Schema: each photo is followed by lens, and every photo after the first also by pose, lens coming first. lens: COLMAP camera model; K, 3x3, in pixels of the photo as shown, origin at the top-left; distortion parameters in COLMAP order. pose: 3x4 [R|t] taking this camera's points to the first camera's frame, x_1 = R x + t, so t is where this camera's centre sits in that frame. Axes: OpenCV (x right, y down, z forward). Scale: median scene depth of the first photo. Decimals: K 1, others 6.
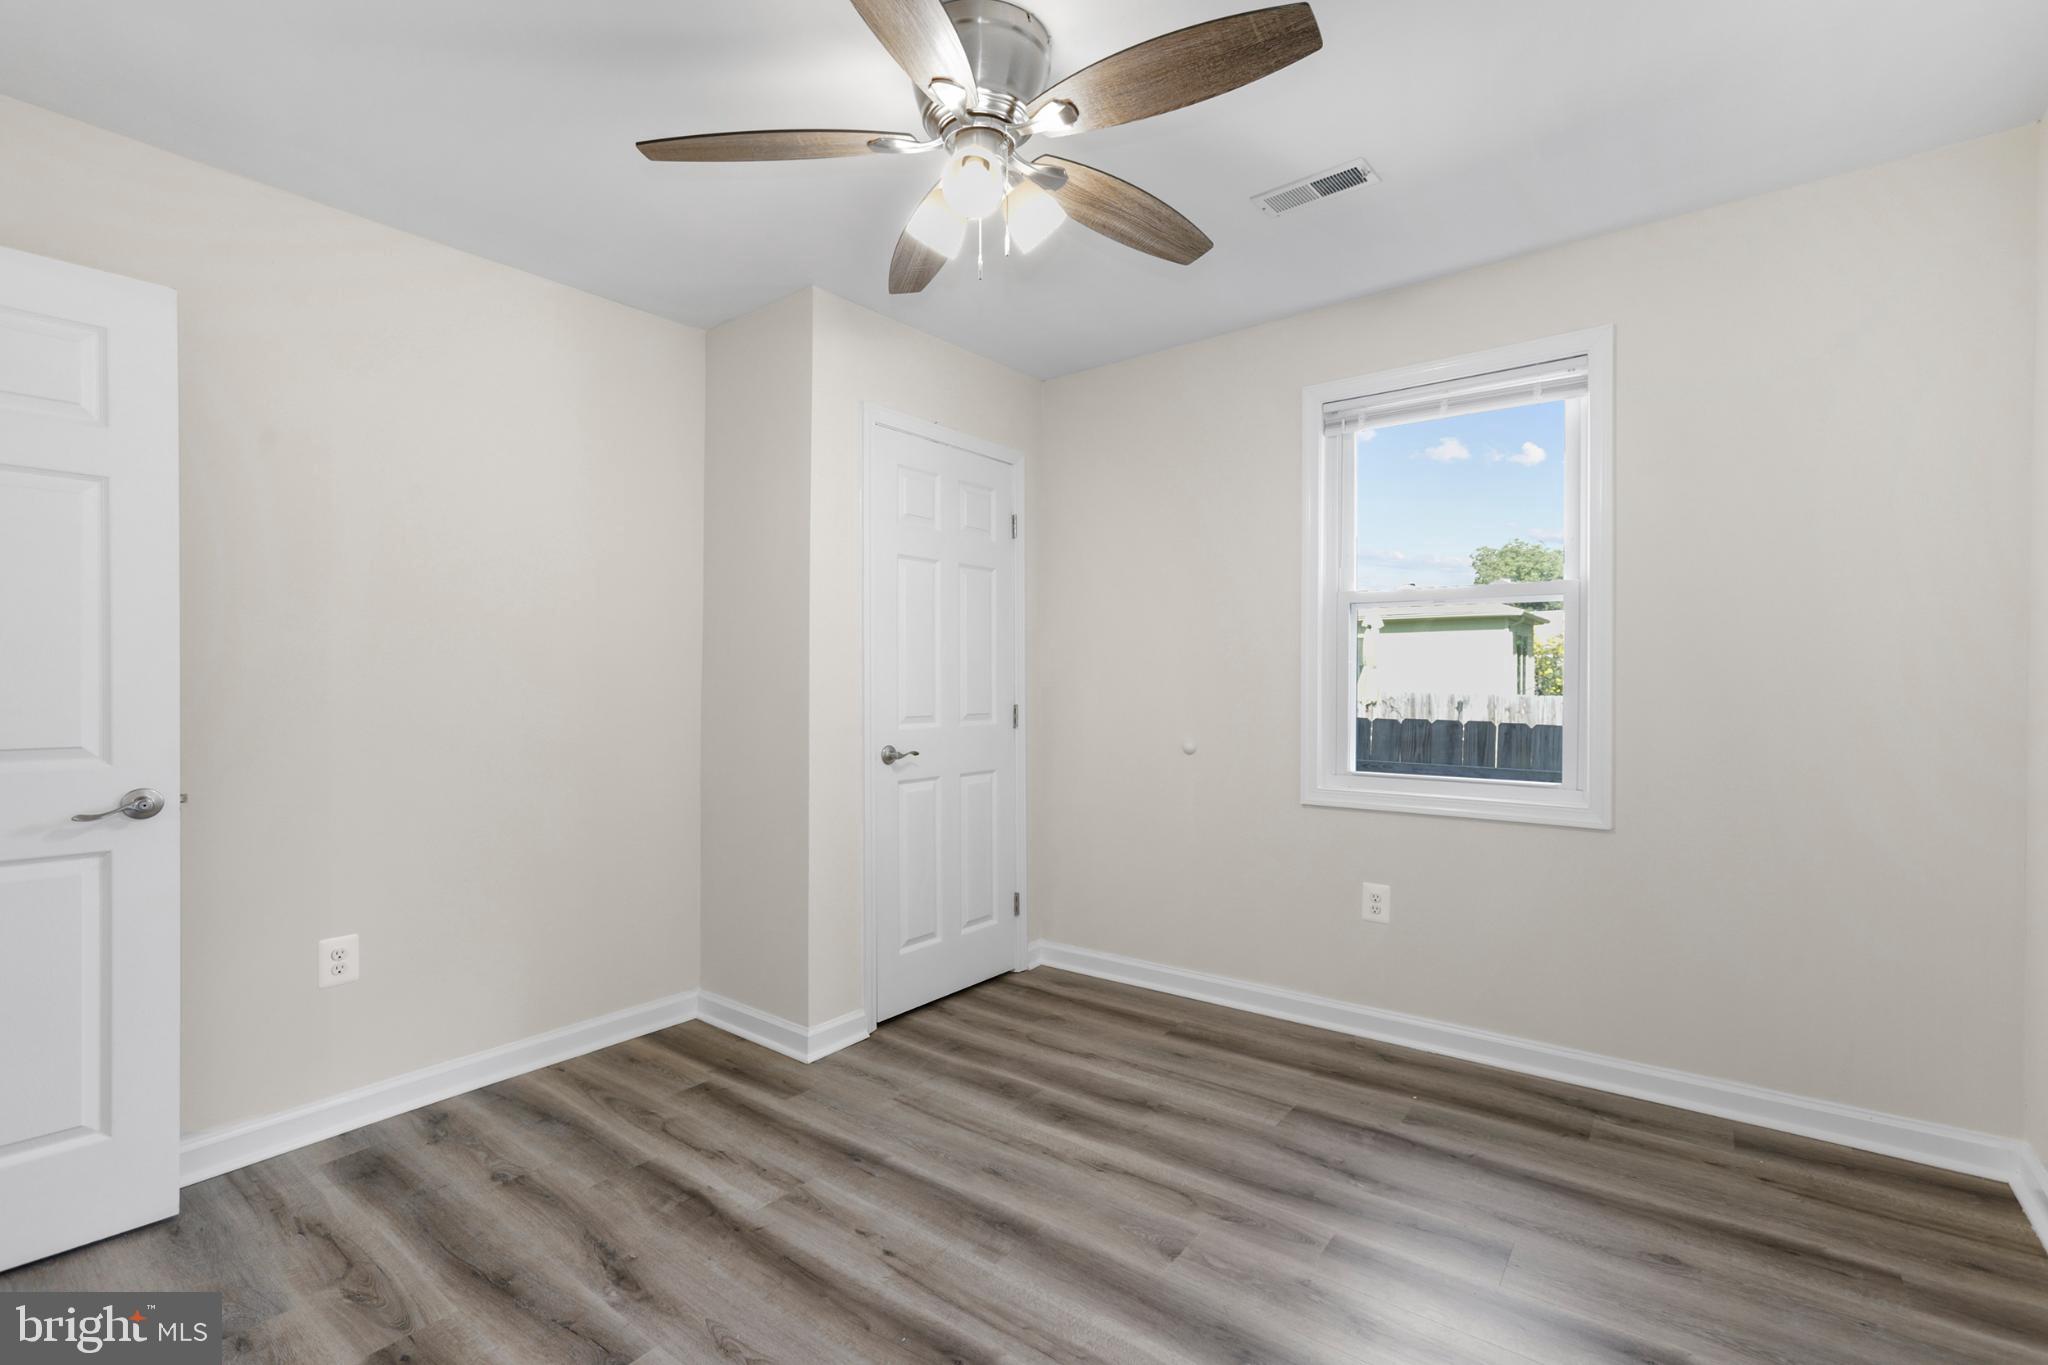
lens RADIAL K [[921.3, 0, 1017.6], [0, 921.3, 666.7], [0, 0, 1]] dist [-0.040170, 0.025946]
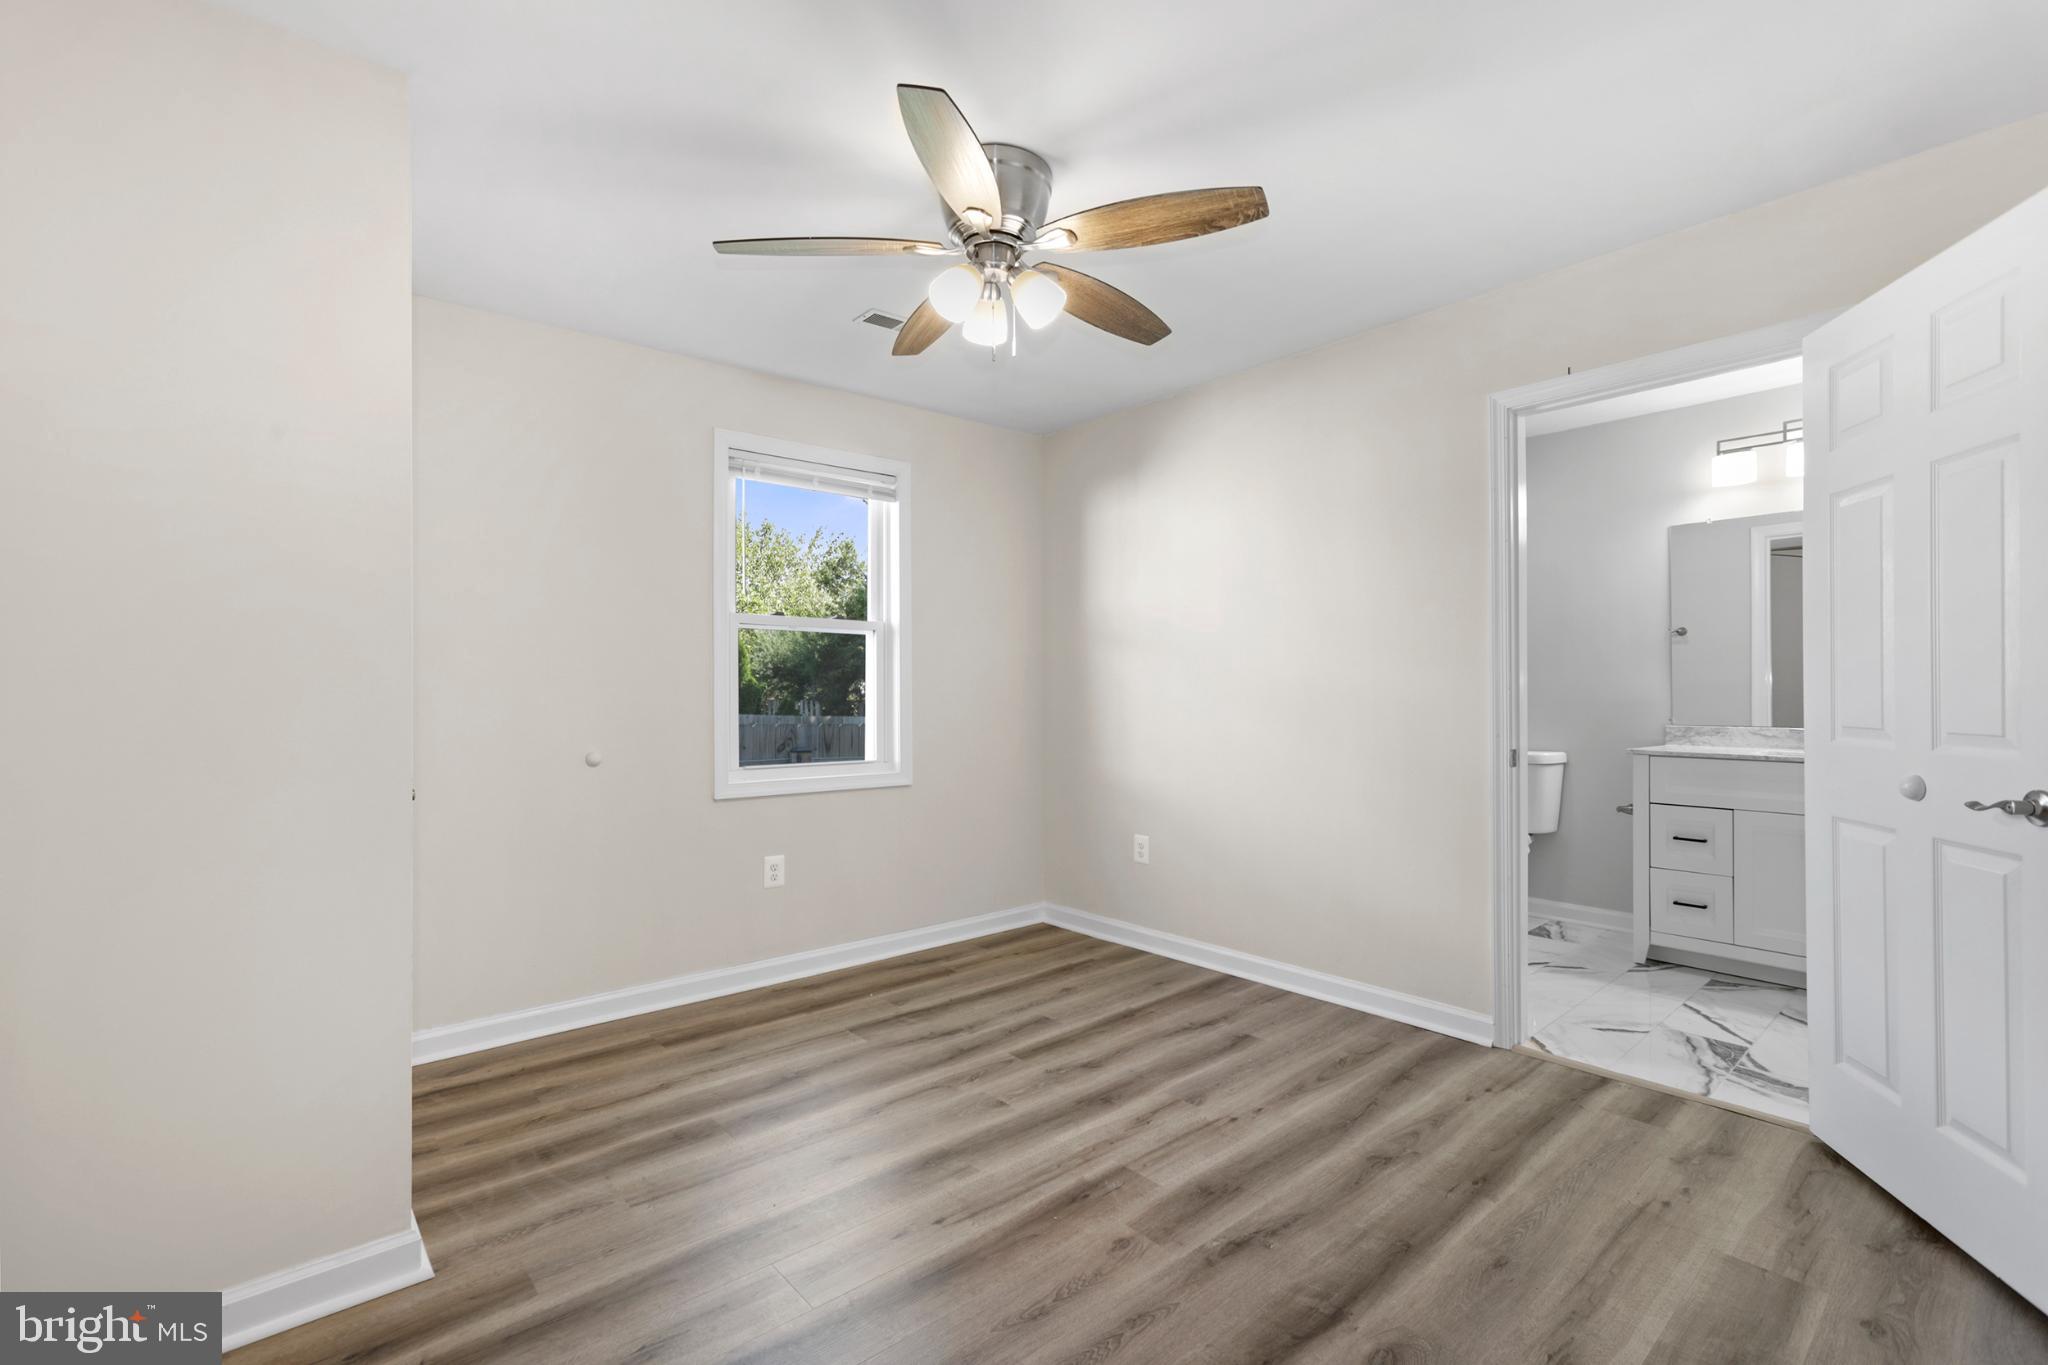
lens RADIAL K [[921.3, 0, 1017.6], [0, 921.3, 666.7], [0, 0, 1]] dist [-0.040170, 0.025946]
pose [[0.203638, 0.021085, 0.978819, -0.819051], [-0.012672, 0.999741, -0.018899, 0.003407], [-0.978964, -0.008555, 0.203853, 0.475174]]
